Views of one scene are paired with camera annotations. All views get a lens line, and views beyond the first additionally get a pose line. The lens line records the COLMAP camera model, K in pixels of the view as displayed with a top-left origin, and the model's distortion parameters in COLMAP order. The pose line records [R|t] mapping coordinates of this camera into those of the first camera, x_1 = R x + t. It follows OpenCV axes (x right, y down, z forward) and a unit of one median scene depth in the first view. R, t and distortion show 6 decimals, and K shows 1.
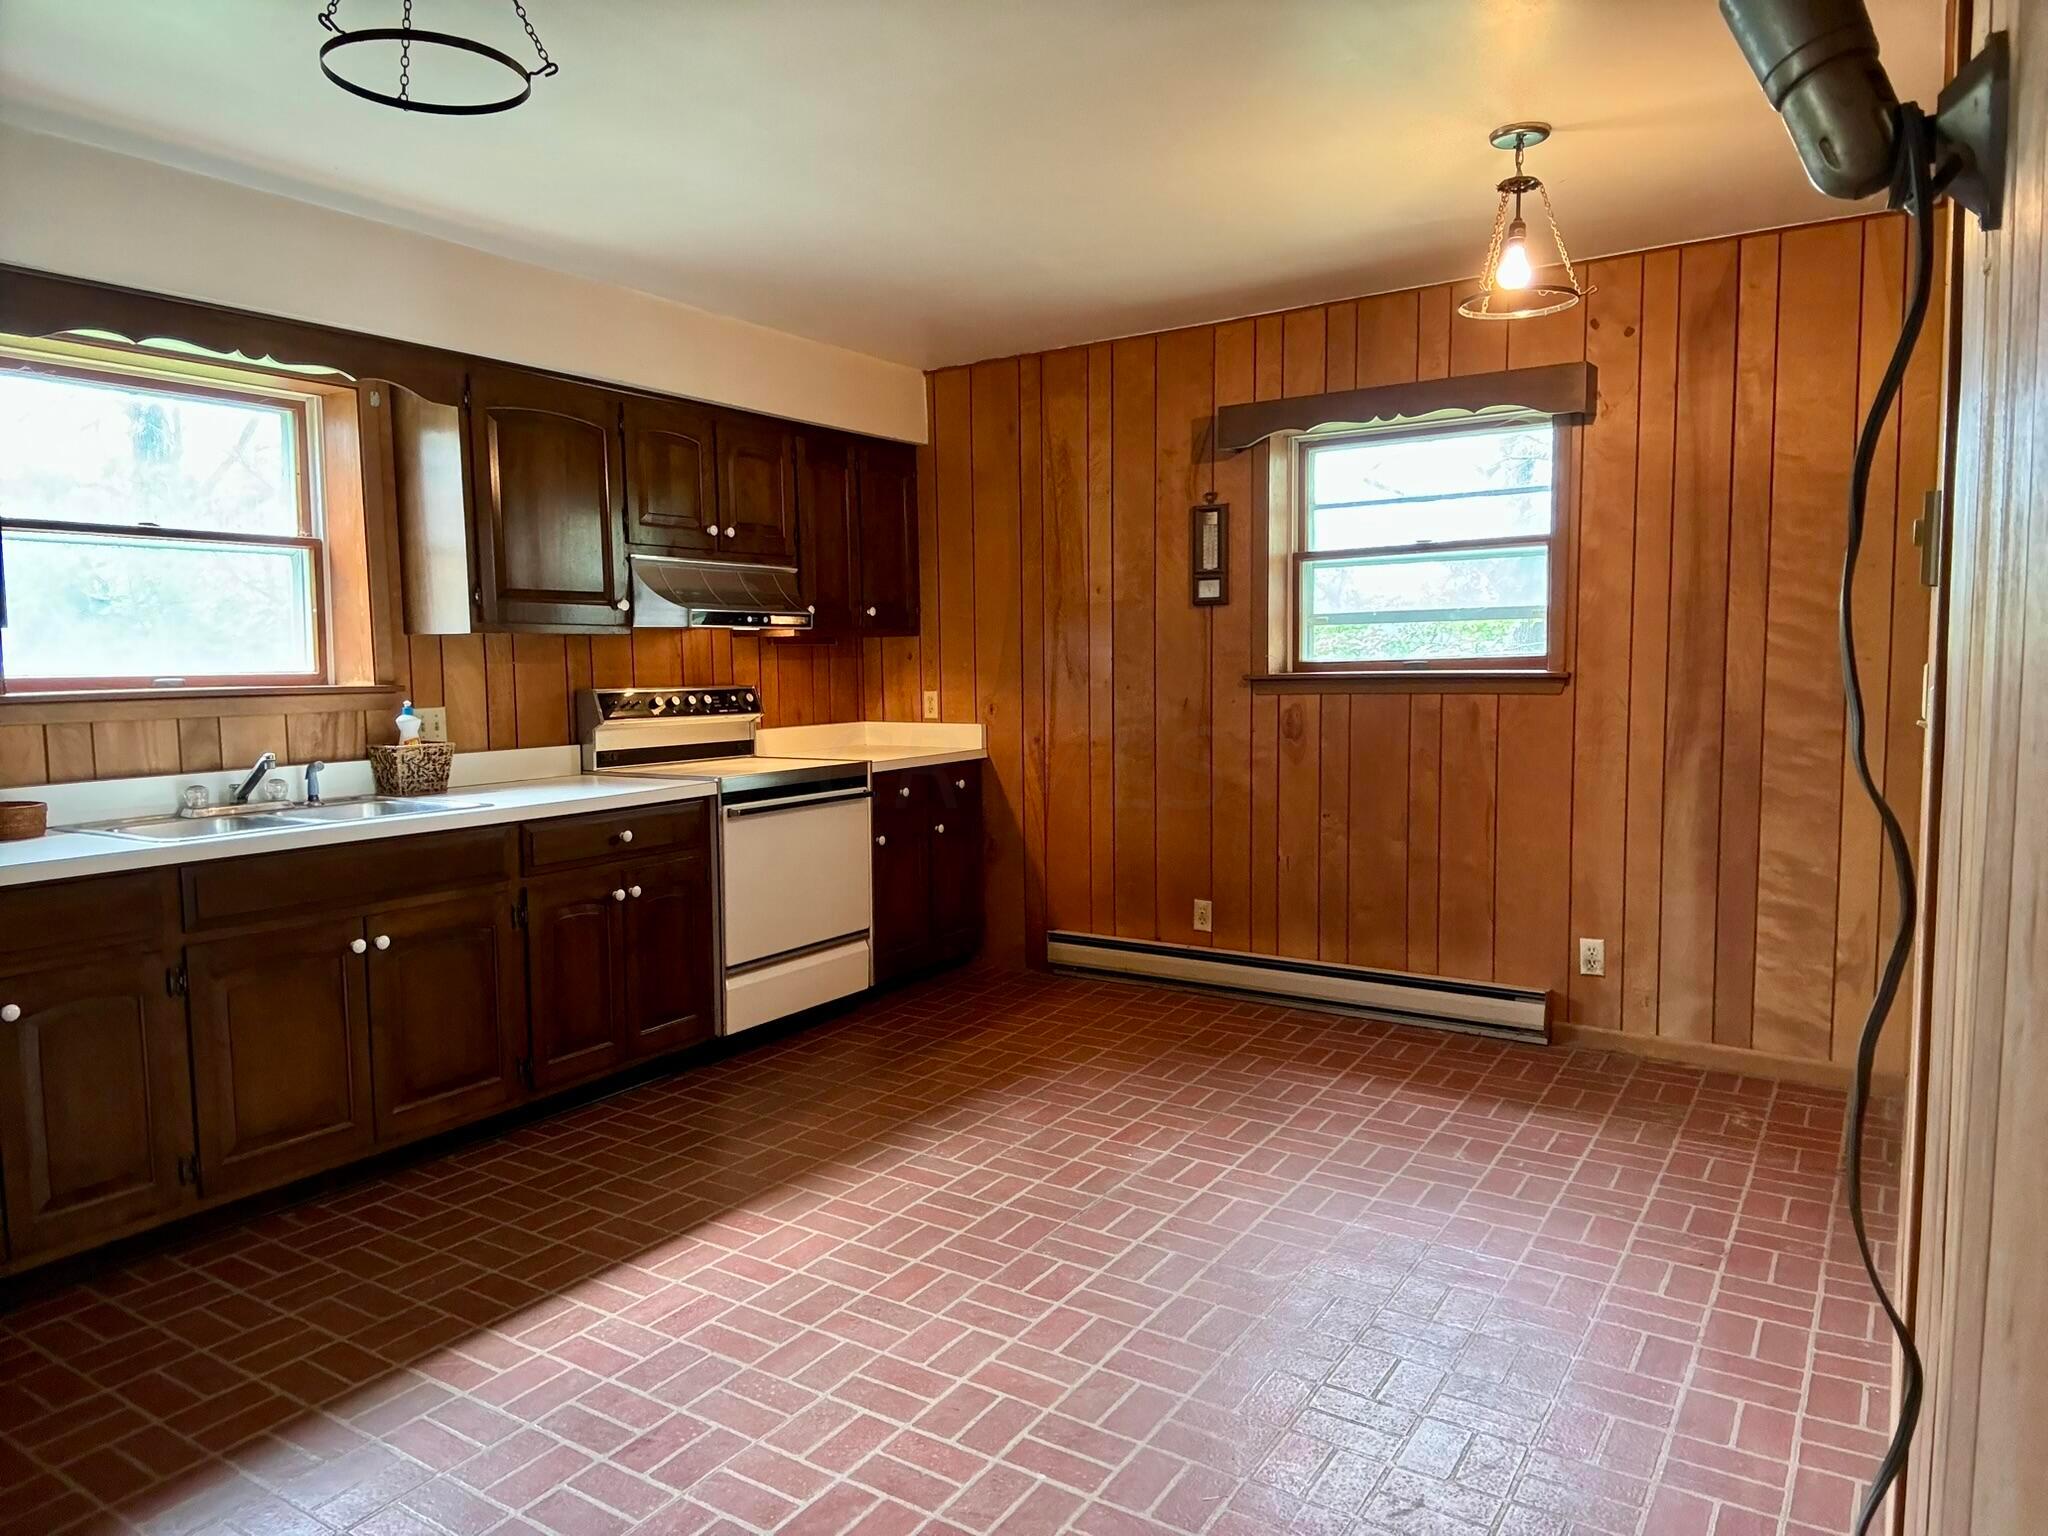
lens RADIAL K [[1377.9, 0, 1018.1], [0, 1377.9, 772.6], [0, 0, 1]] dist [0.009884, -0.000511]
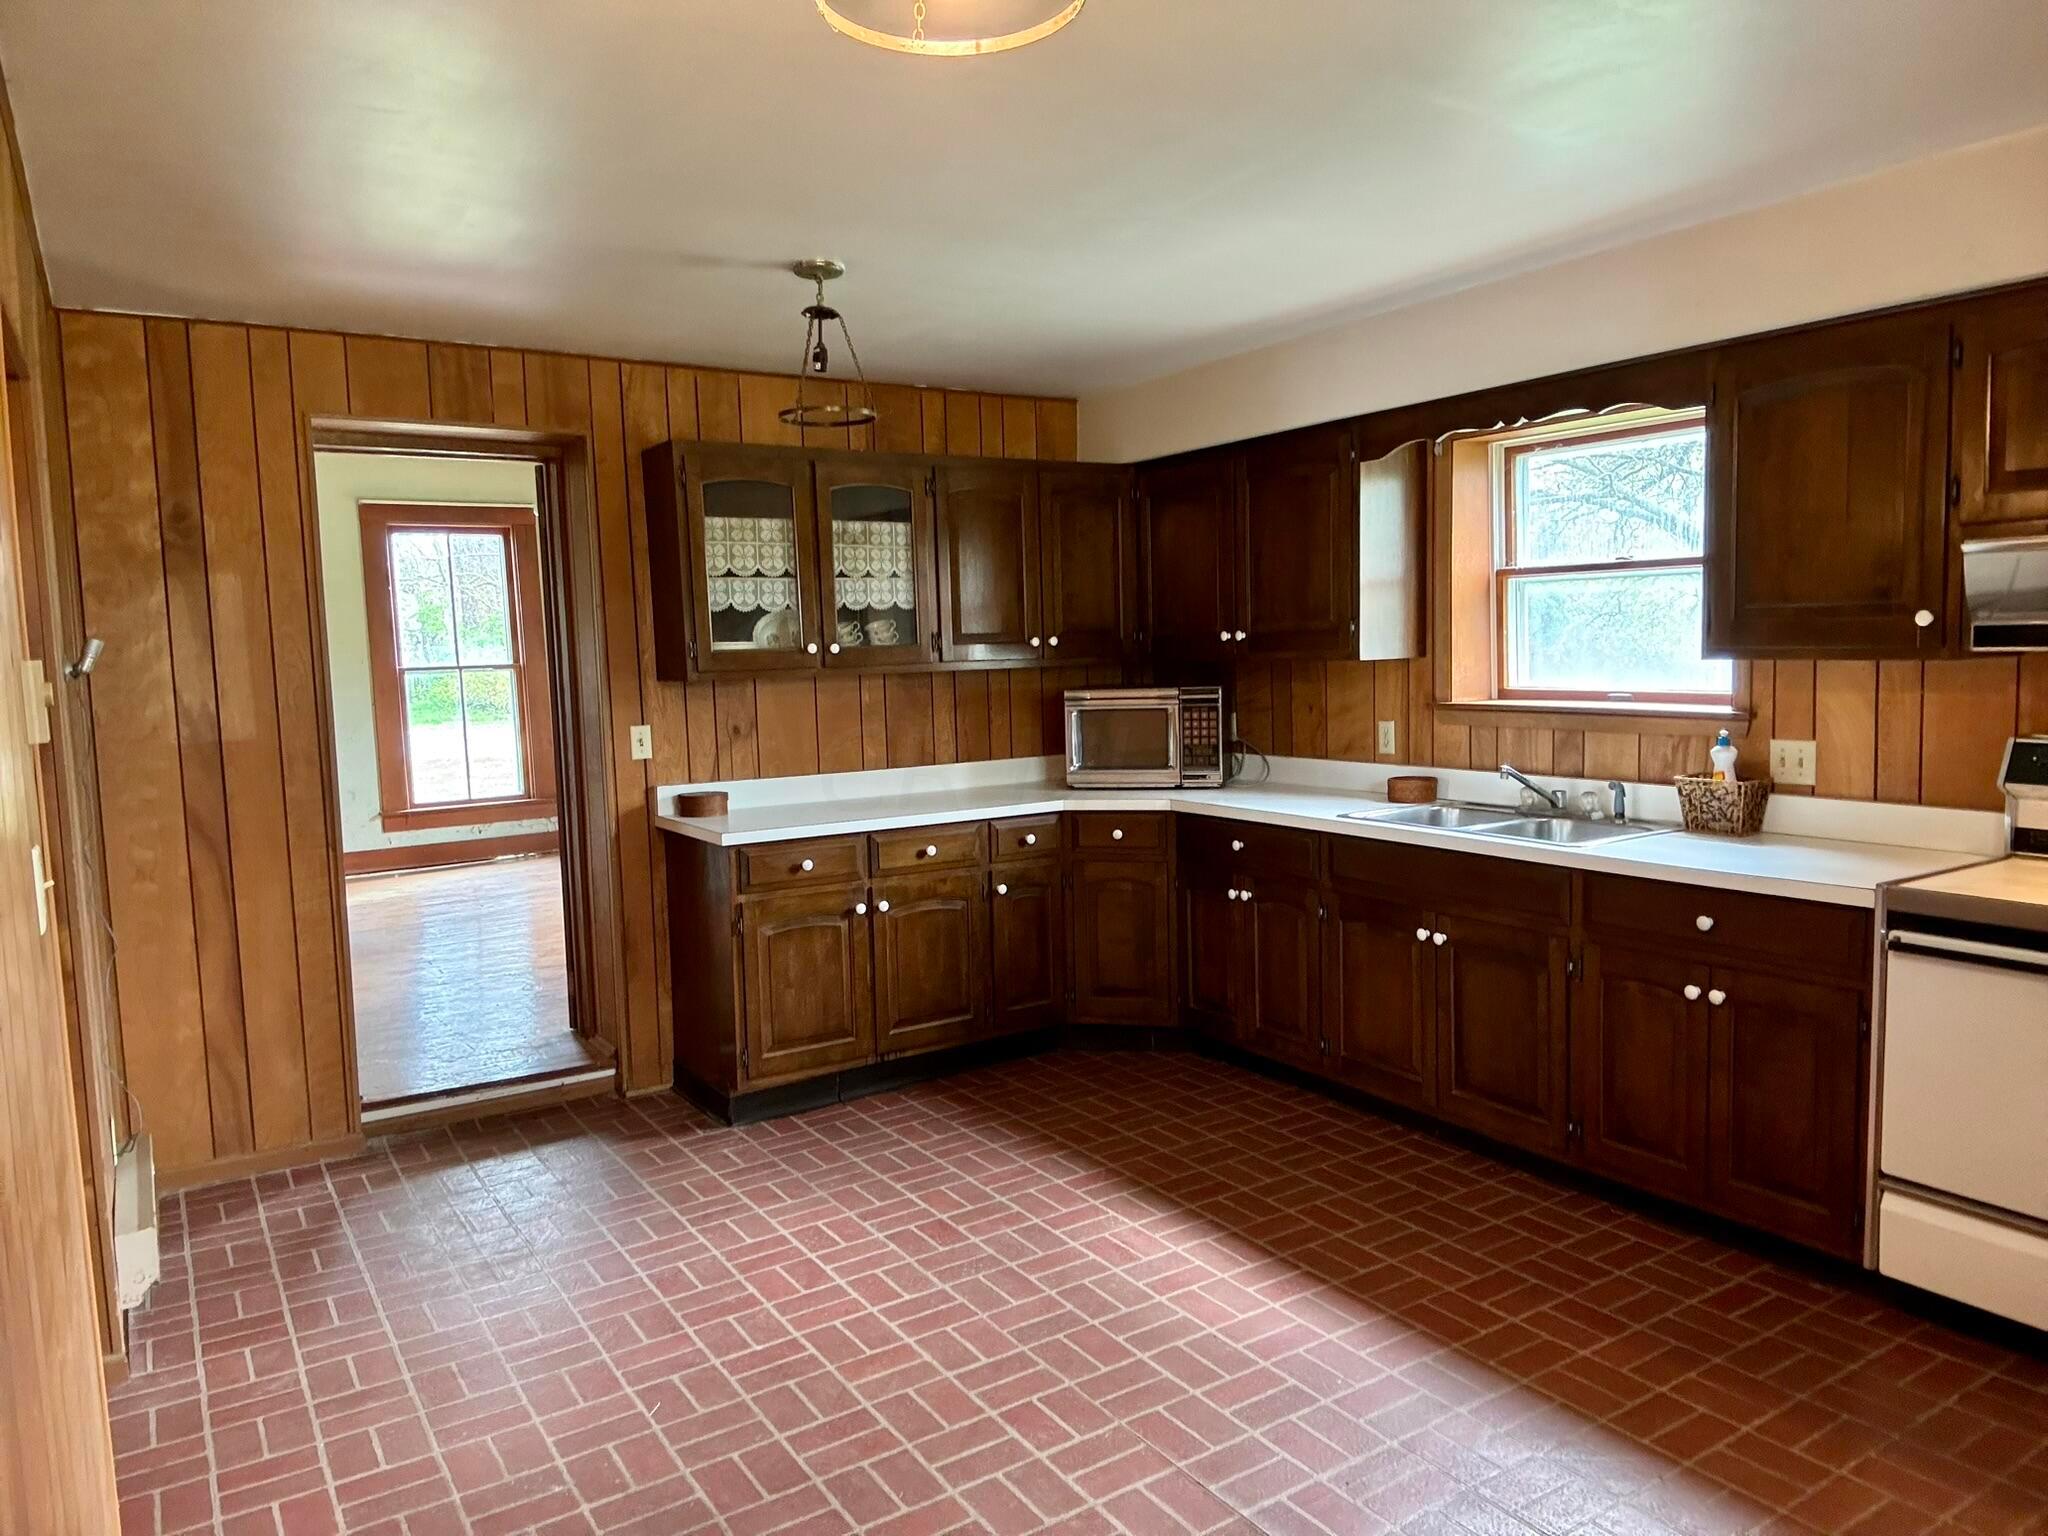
lens RADIAL K [[1377.9, 0, 1017.5], [0, 1377.9, 765.2], [0, 0, 1]] dist [0.009884, -0.000511]
pose [[-0.424609, 0.102628, -0.899541, 0.711631], [-0.048712, 0.989526, 0.135887, -0.159625], [0.904066, 0.101518, -0.415162, 1.169862]]
